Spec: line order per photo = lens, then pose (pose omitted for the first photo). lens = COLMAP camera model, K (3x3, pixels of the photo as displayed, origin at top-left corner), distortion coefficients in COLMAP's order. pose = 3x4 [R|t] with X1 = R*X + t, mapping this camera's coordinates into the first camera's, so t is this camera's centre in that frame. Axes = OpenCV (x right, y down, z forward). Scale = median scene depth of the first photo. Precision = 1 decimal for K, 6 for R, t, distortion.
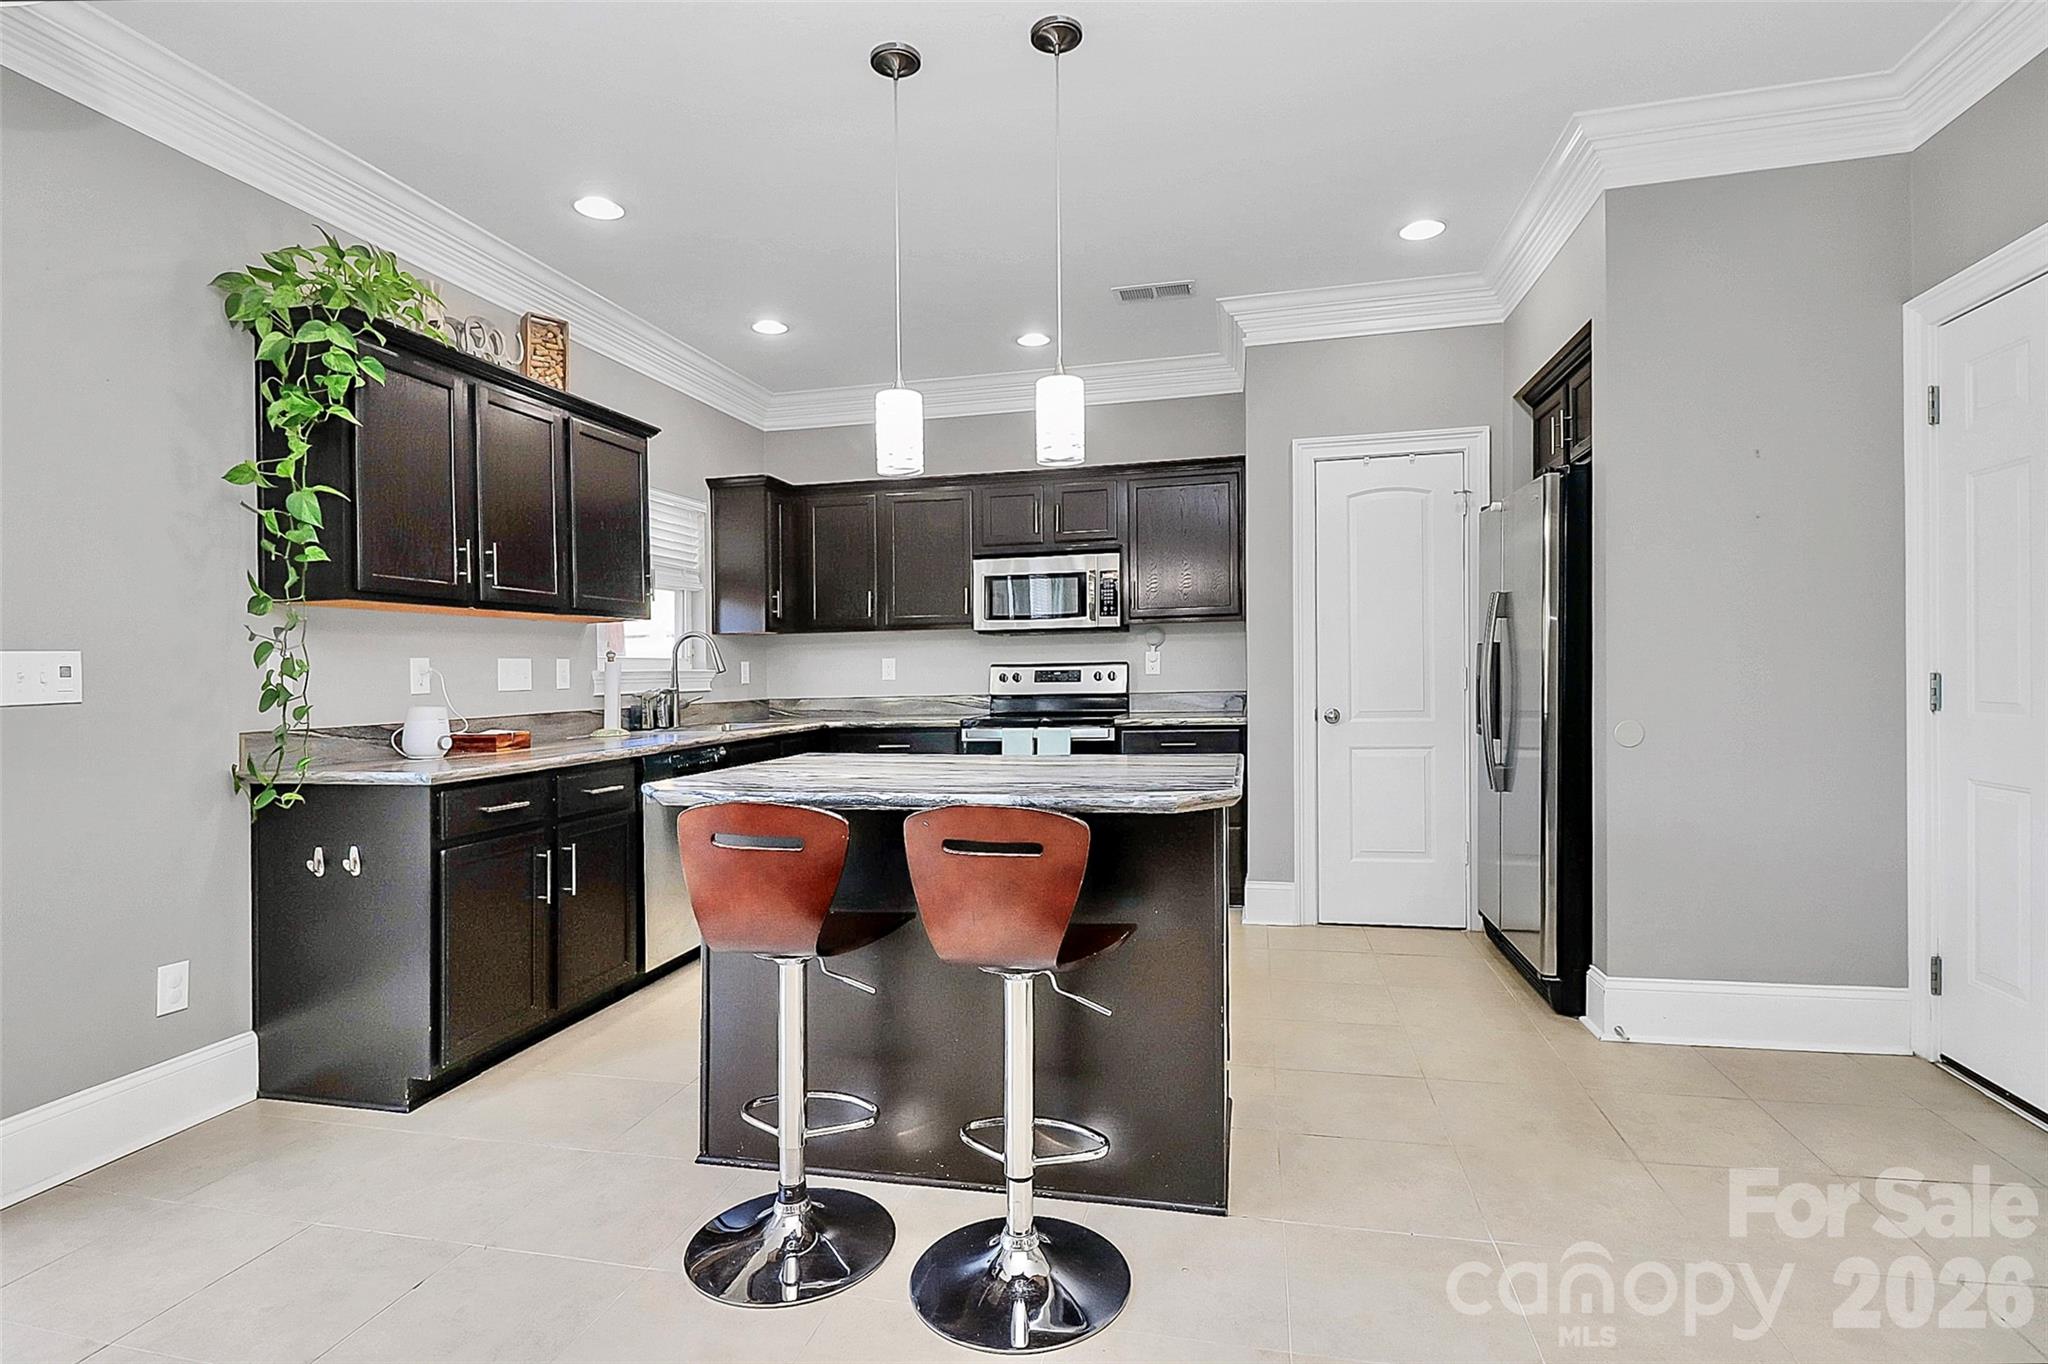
lens RADIAL K [[973.7, 0, 988.0], [0, 973.7, 651.2], [0, 0, 1]] dist [0.003876, 0.000027]
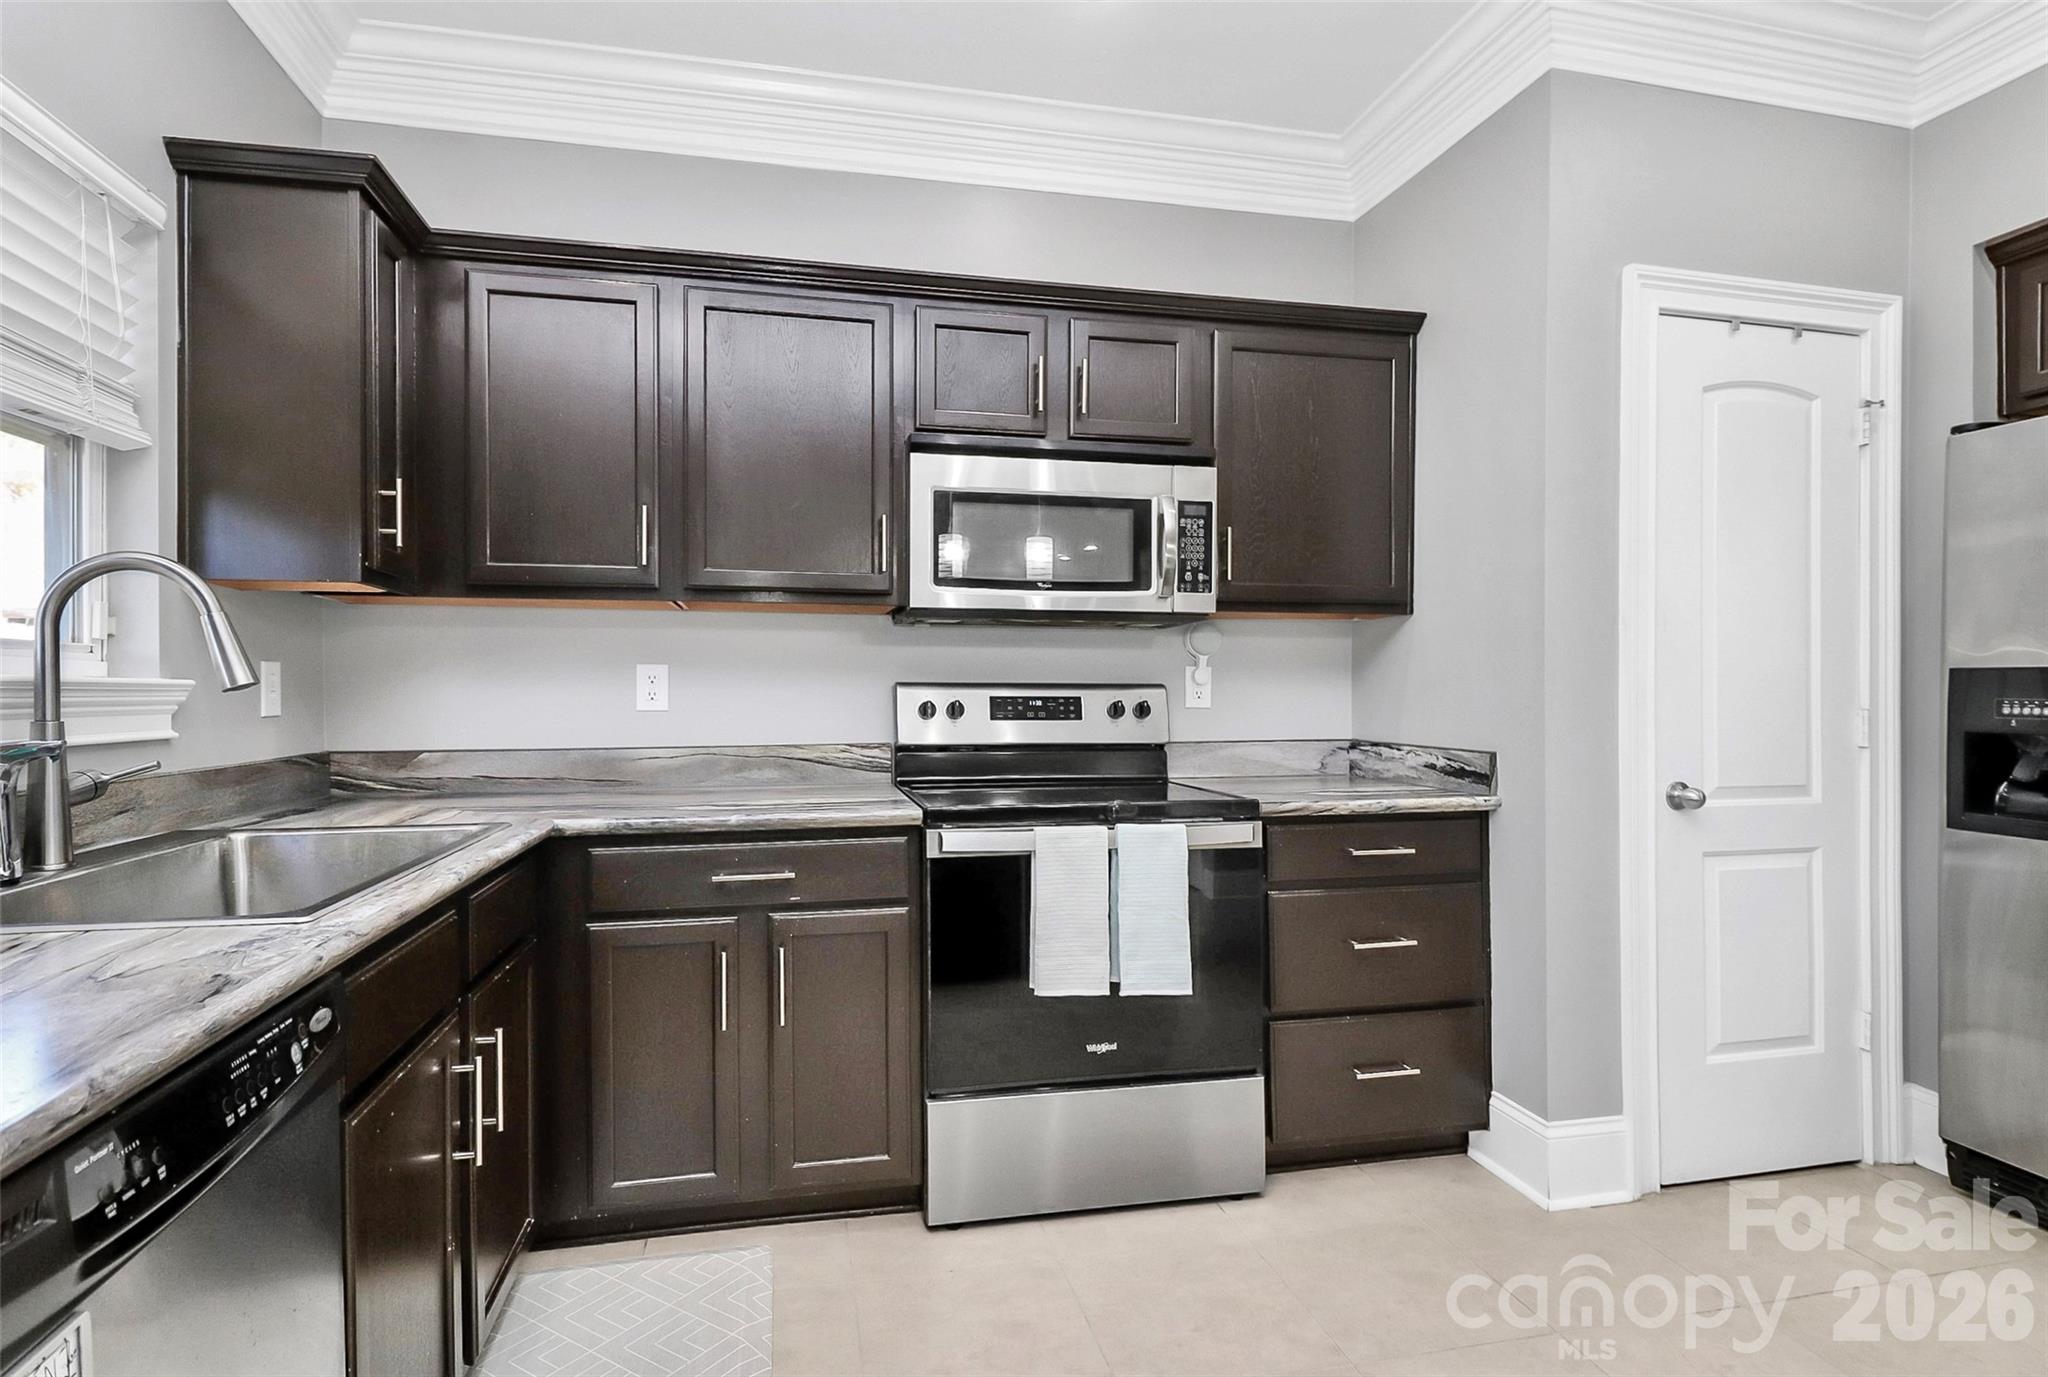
lens RADIAL K [[1087.4, 0, 1024.0], [0, 1087.4, 688.5], [0, 0, 1]] dist [0.030817, -0.000218]
pose [[0.876678, 0.021005, 0.480618, -0.219767], [-0.030744, 0.999450, 0.012399, 0.009412], [-0.480093, -0.025646, 0.876842, 0.551051]]
